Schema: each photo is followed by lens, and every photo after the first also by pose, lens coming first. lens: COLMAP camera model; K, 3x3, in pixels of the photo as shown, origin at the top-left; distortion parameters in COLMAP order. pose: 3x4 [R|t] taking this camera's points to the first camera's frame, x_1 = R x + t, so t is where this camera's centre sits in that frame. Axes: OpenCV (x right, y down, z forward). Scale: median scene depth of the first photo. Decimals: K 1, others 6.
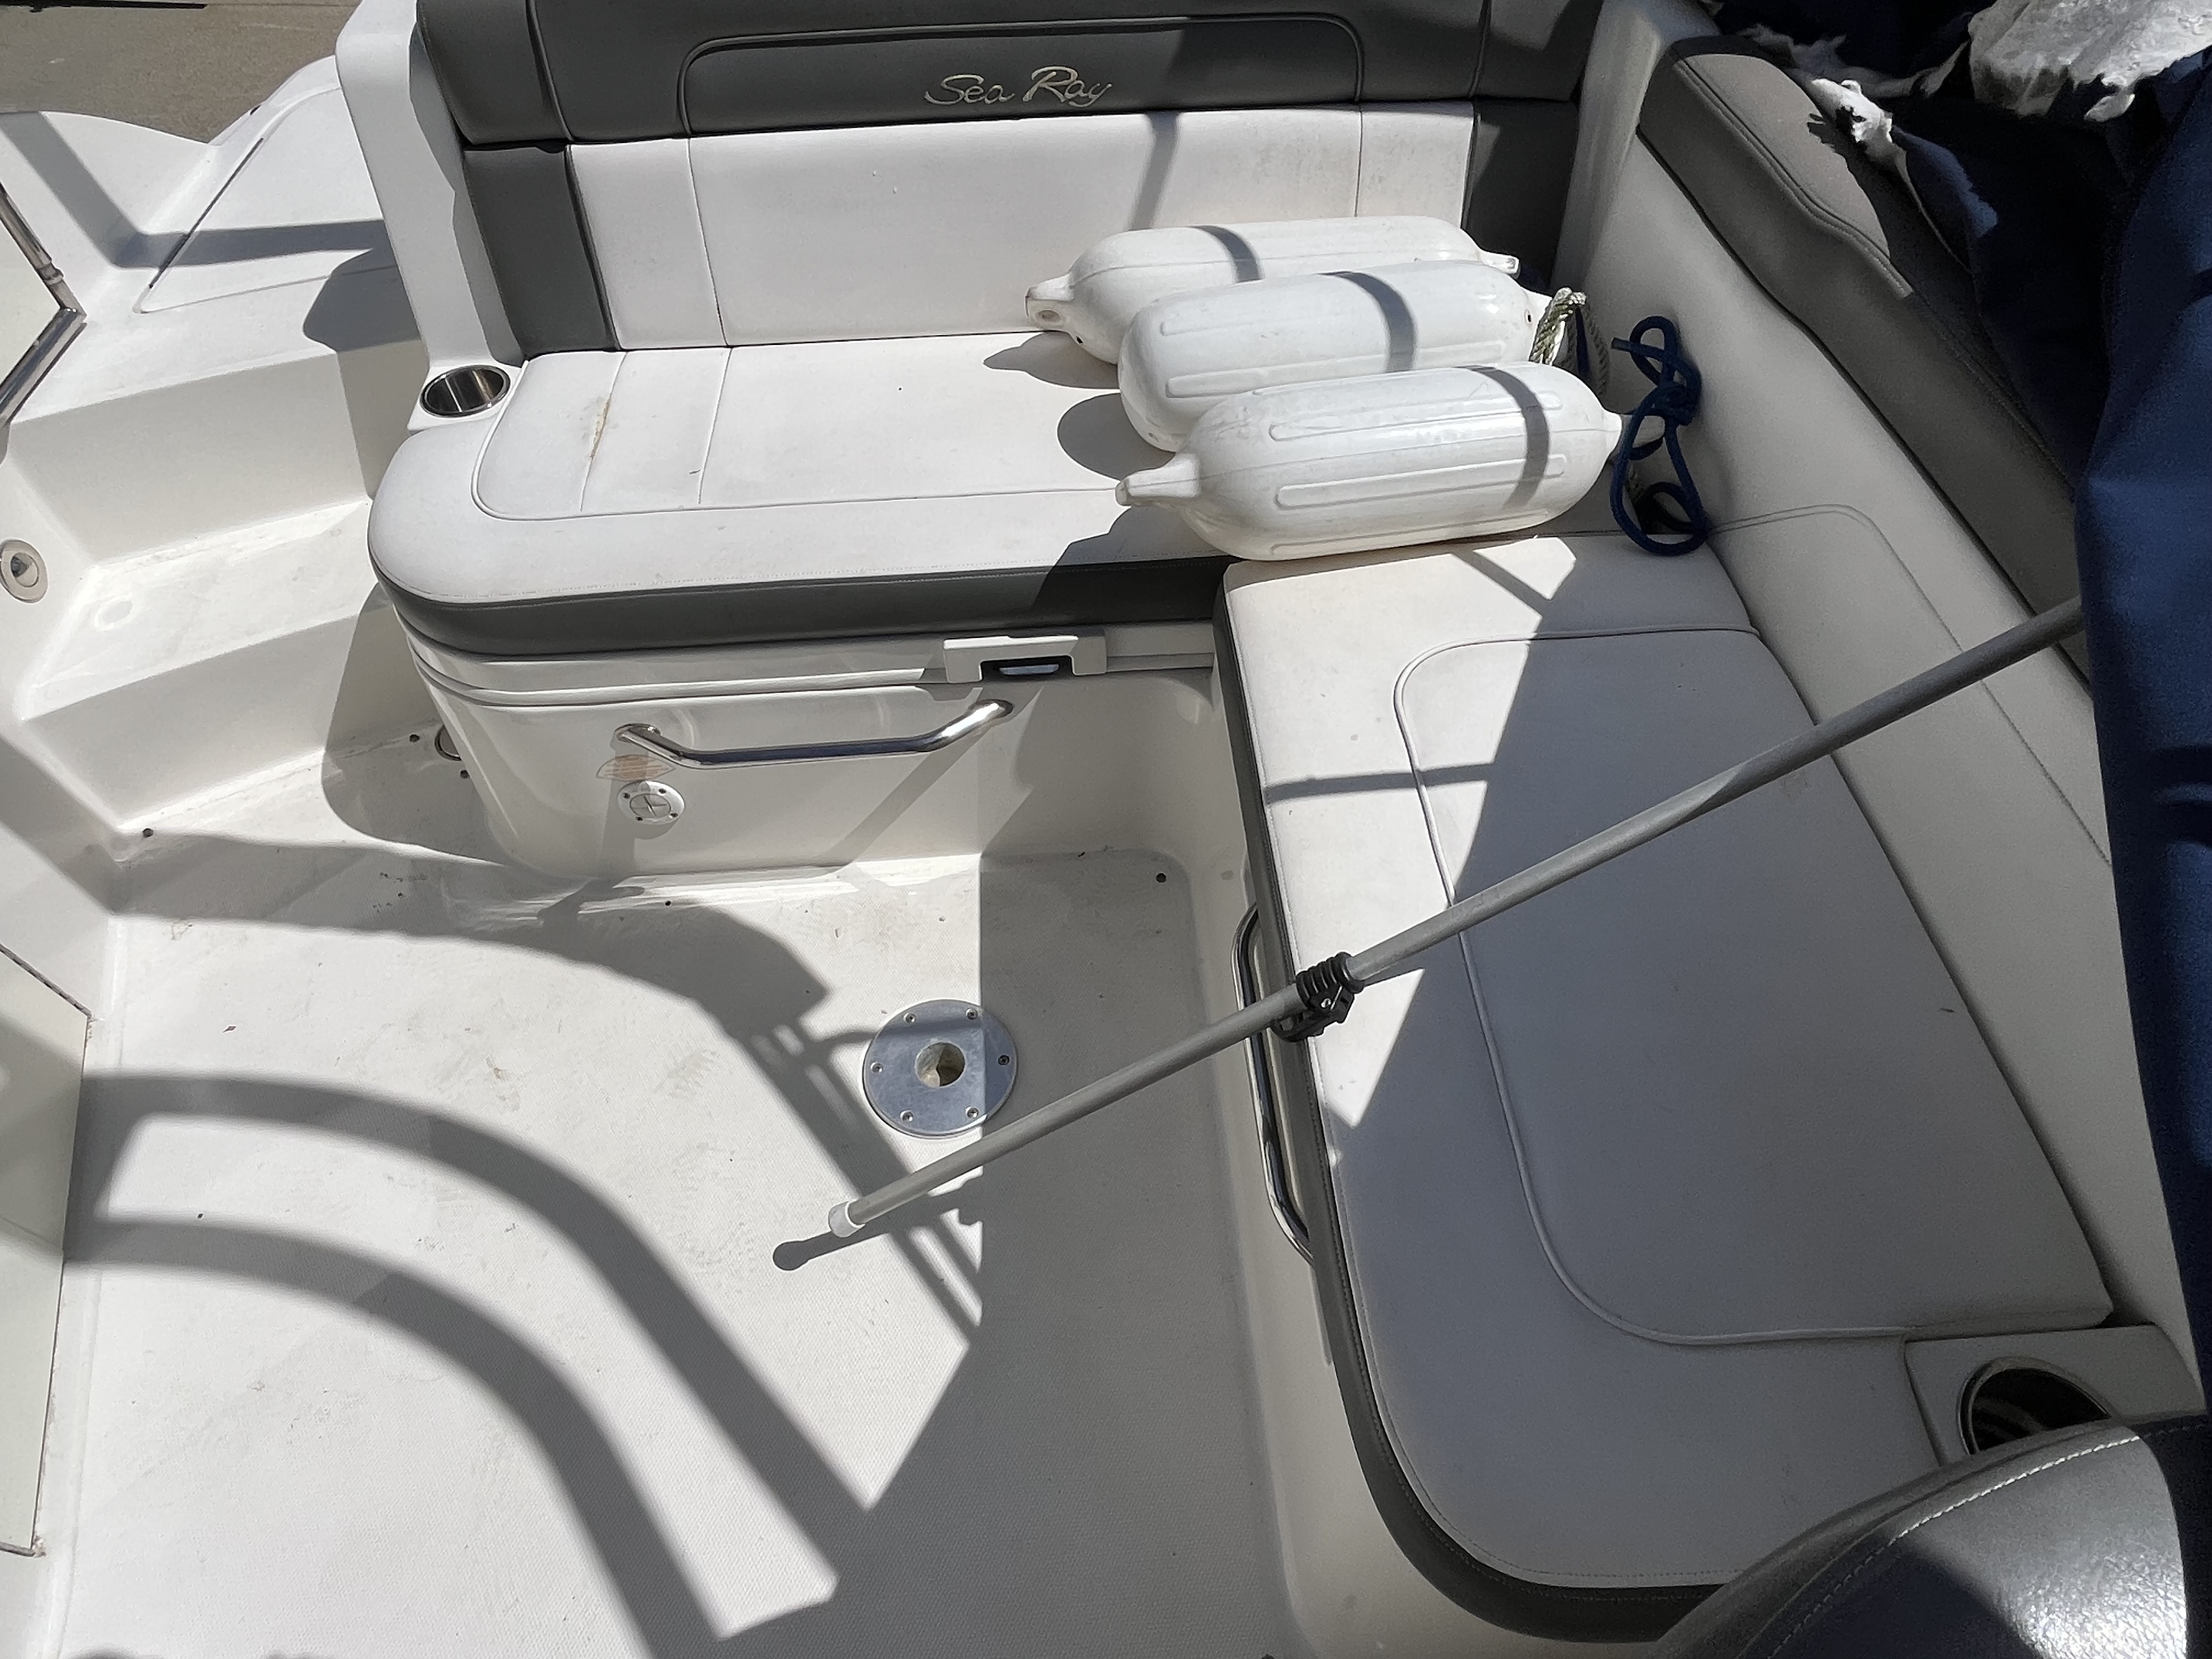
lens RADIAL K [[1297.6, 0, 1091.2], [0, 1297.6, 832.9], [0, 0, 1]] dist [0.000814, -0.002845]
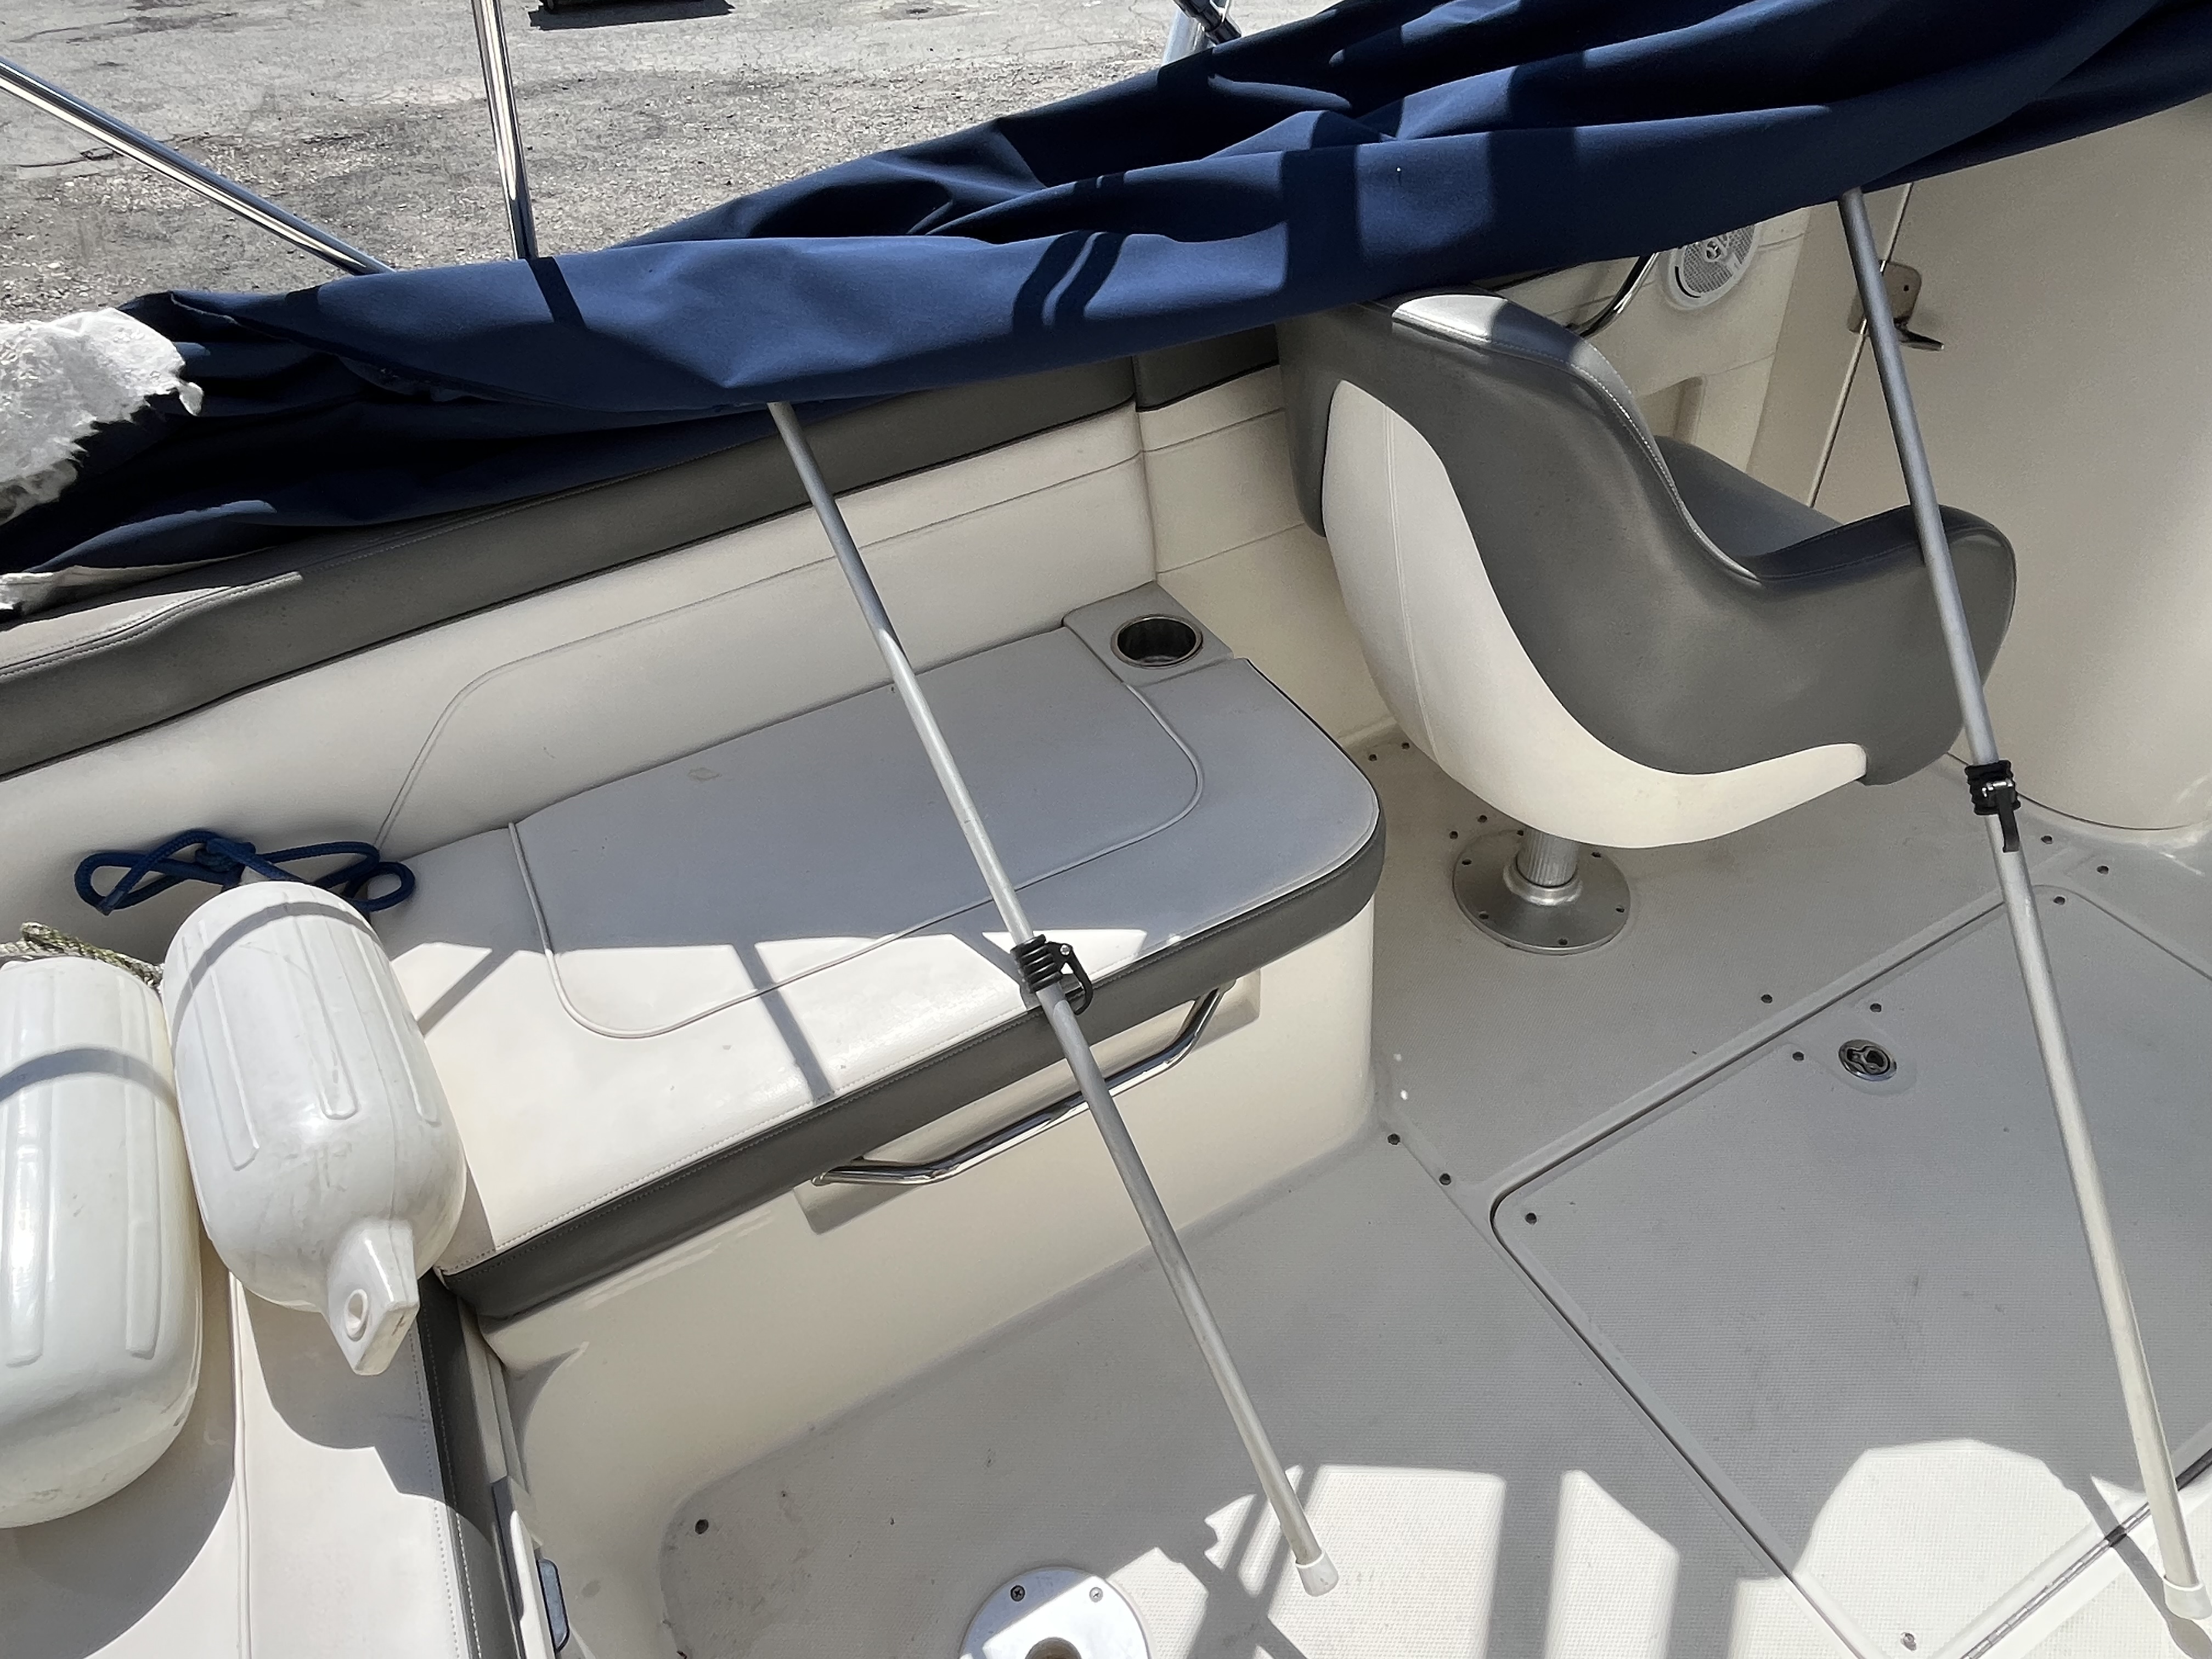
lens RADIAL K [[1297.6, 0, 1092.8], [0, 1297.6, 831.8], [0, 0, 1]] dist [0.000814, -0.002845]
pose [[-0.407487, -0.594056, 0.693579, -0.434779], [0.766667, 0.190105, 0.613254, -0.445440], [-0.496161, 0.781637, 0.377978, 0.360125]]
